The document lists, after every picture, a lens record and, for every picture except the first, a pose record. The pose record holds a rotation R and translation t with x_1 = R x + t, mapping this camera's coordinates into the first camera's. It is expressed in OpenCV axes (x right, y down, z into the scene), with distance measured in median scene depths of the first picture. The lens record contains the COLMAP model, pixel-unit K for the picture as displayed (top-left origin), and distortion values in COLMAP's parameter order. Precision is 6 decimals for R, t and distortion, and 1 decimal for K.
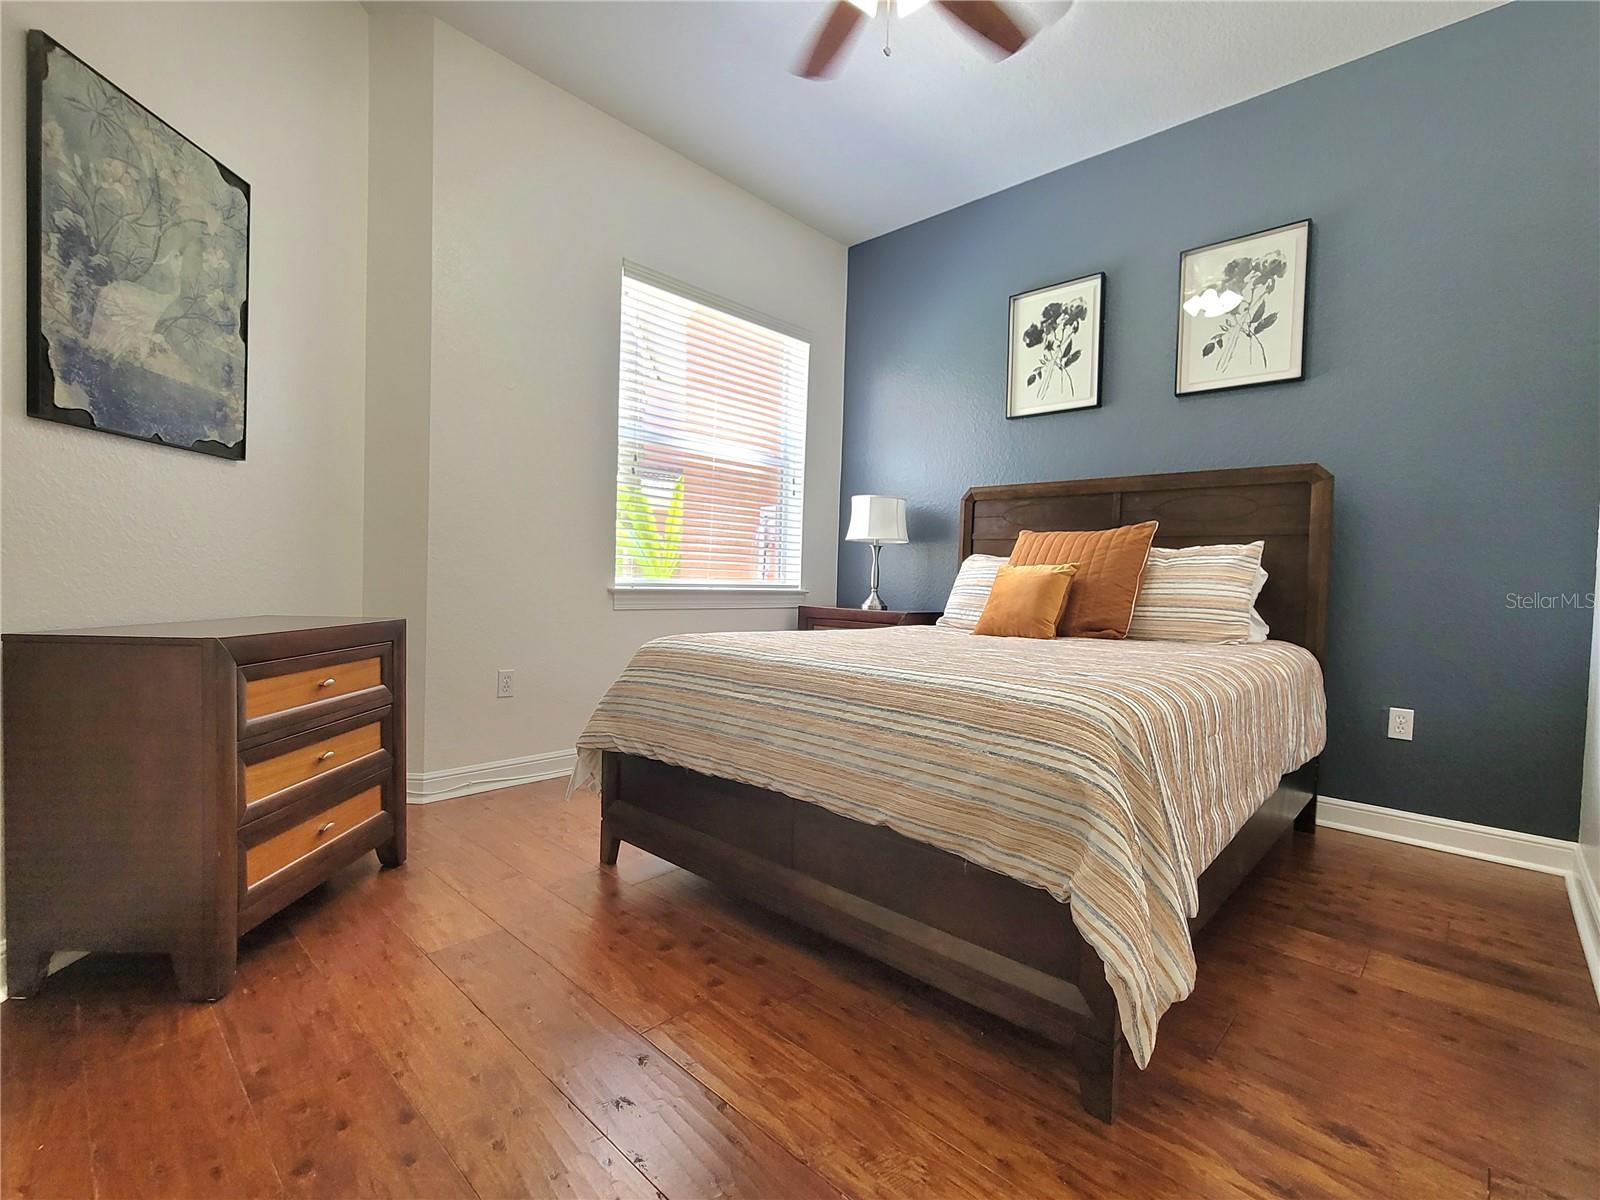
lens RADIAL K [[656.7, 0, 798.4], [0, 656.7, 600.7], [0, 0, 1]] dist [-0.007642, 0.002381]
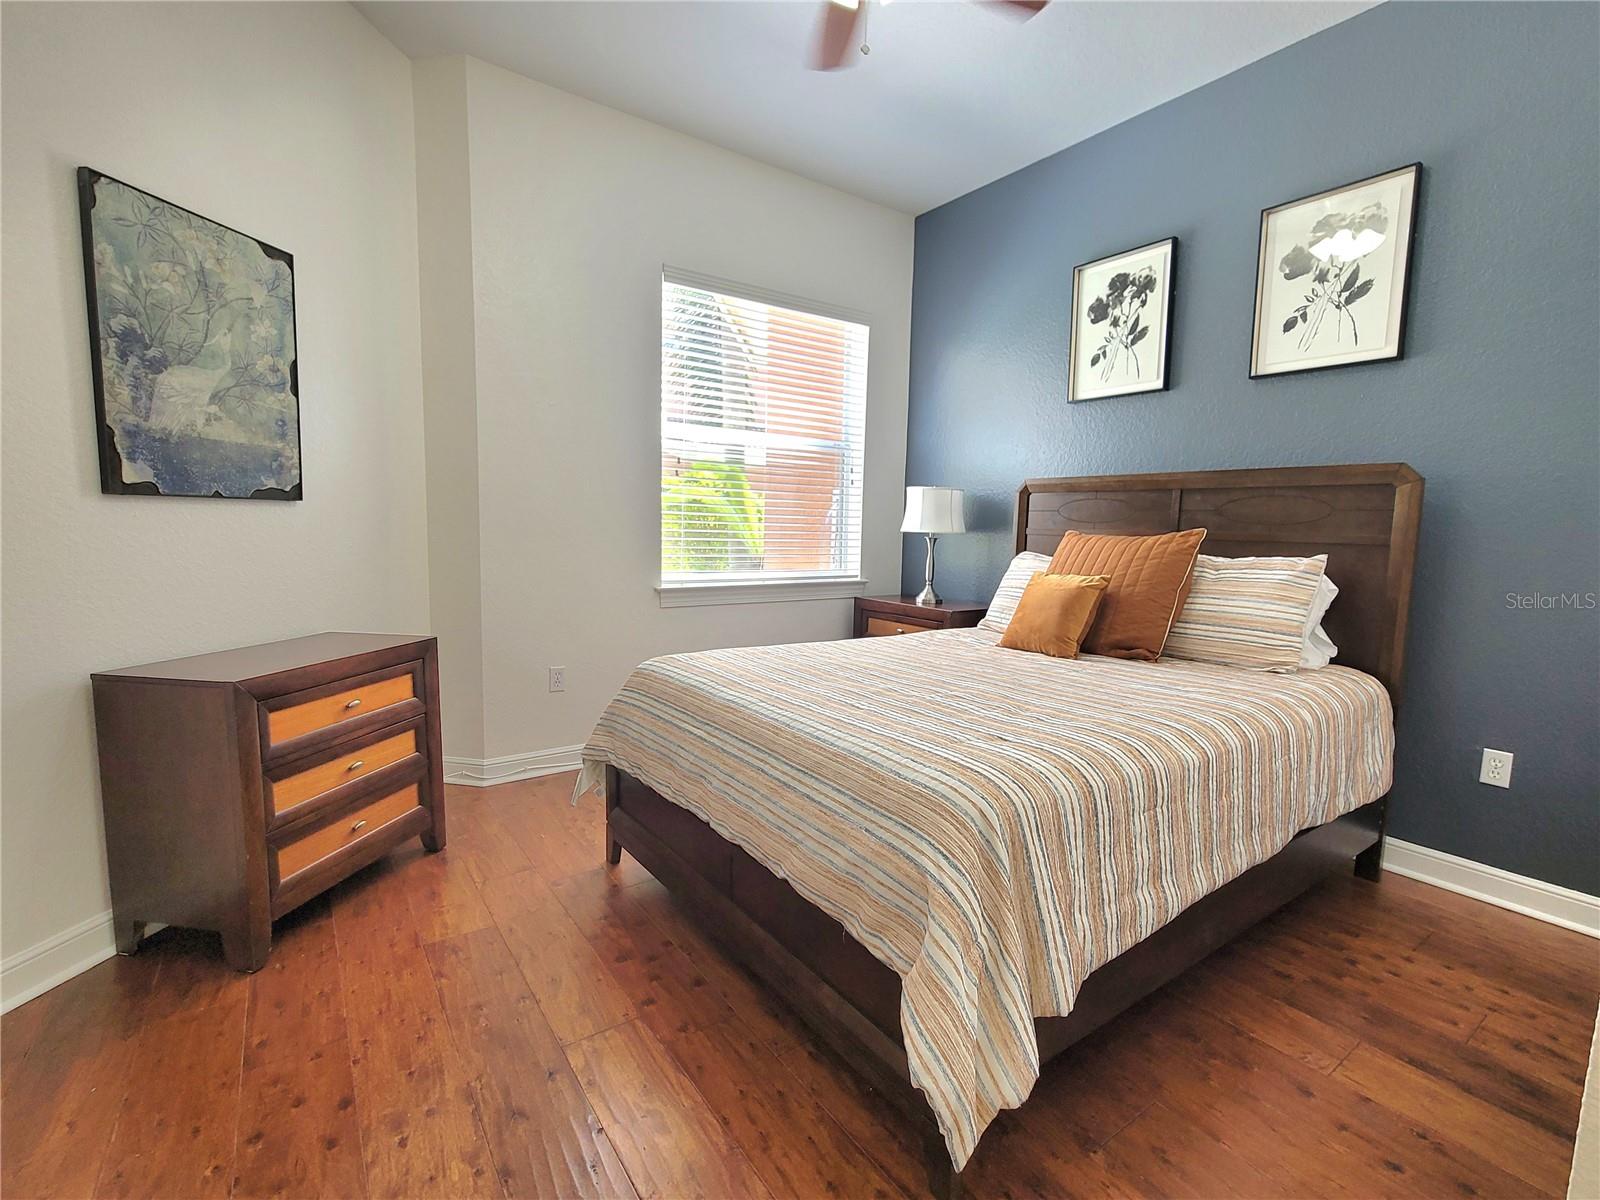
lens RADIAL K [[656.7, 0, 804.3], [0, 656.7, 601.4], [0, 0, 1]] dist [-0.007642, 0.002381]
pose [[0.984319, 0.010918, -0.176061, 0.231018], [0.000174, 0.998022, 0.062860, -0.110860], [0.176399, -0.061905, 0.982370, 0.013030]]
